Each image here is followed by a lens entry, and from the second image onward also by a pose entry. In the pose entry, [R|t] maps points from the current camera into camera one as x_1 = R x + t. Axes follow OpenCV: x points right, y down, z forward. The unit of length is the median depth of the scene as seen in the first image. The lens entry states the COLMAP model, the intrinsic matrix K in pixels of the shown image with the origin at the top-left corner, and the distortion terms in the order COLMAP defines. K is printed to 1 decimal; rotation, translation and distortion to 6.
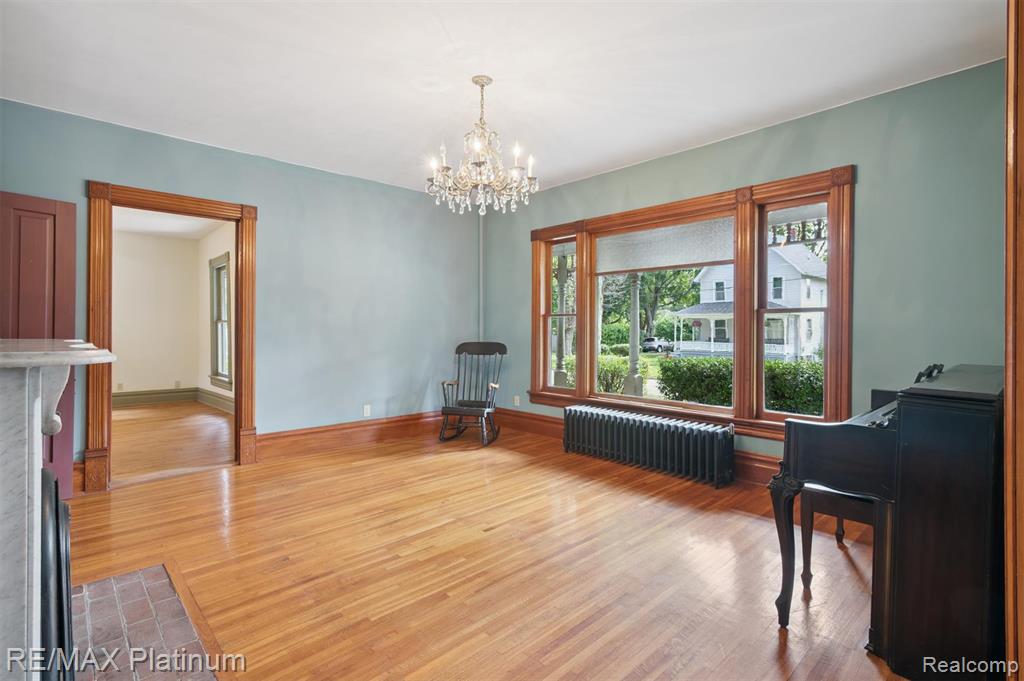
lens RADIAL K [[493.0, 0, 518.8], [0, 493.0, 332.8], [0, 0, 1]] dist [-0.013395, 0.001439]
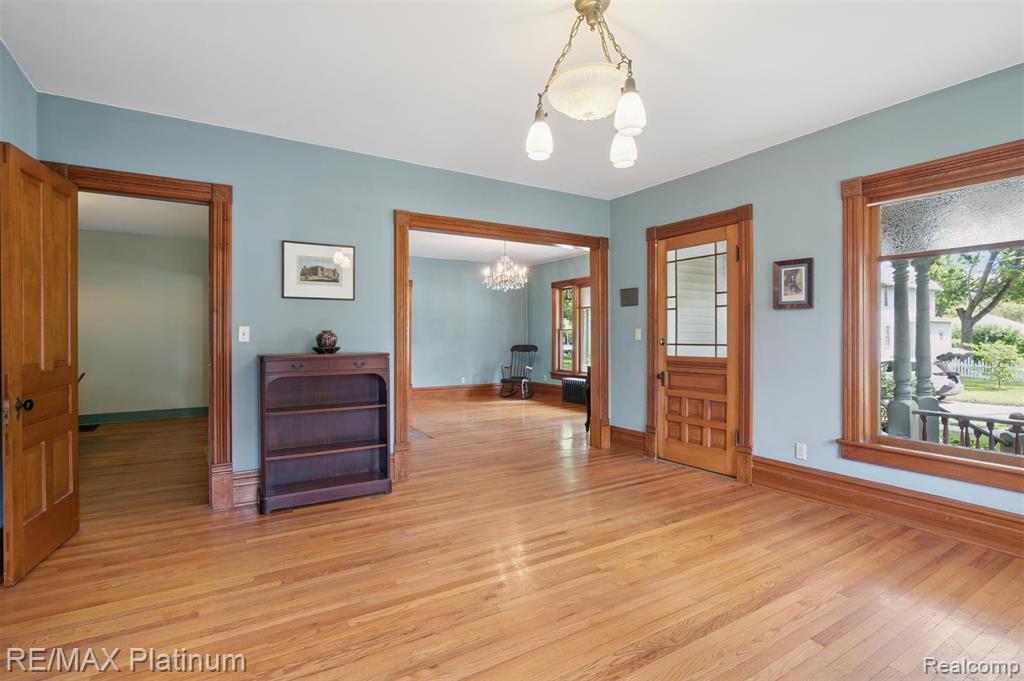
lens RADIAL K [[493.0, 0, 505.2], [0, 493.0, 339.3], [0, 0, 1]] dist [-0.013395, 0.001439]
pose [[0.975253, -0.002108, -0.221083, 0.275778], [0.002753, 0.999993, 0.002611, -0.007080], [0.221076, -0.003155, 0.975252, -0.842456]]
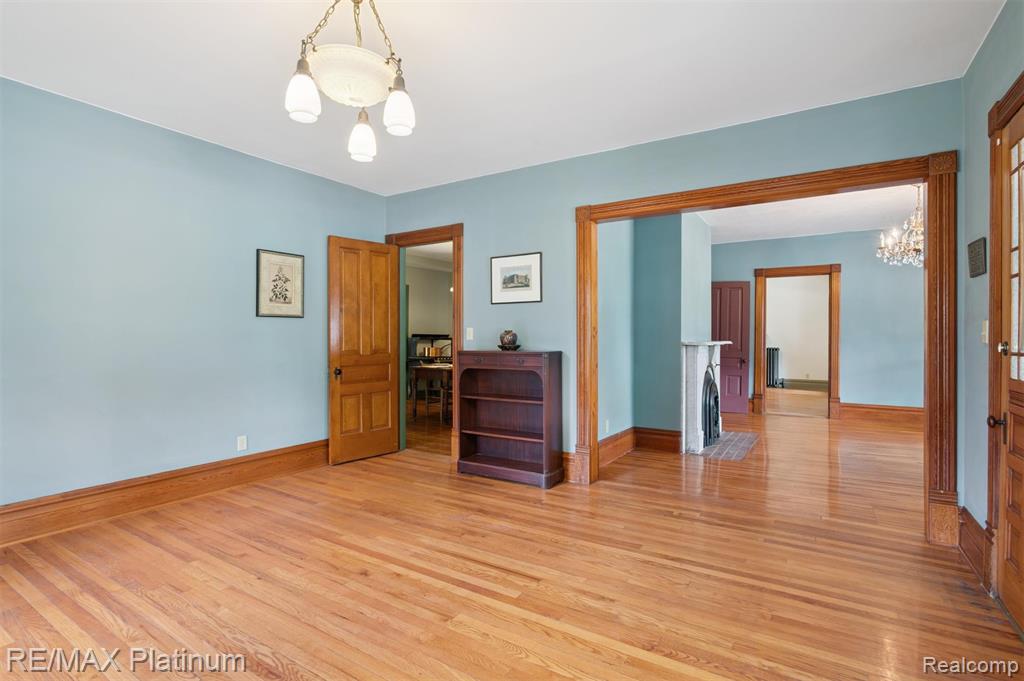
lens RADIAL K [[493.0, 0, 511.8], [0, 493.0, 338.5], [0, 0, 1]] dist [-0.013395, 0.001439]
pose [[0.237295, 0.004349, -0.971428, 0.670478], [-0.001695, 0.999990, 0.004063, -0.008619], [0.971436, 0.000683, 0.237300, -0.385246]]
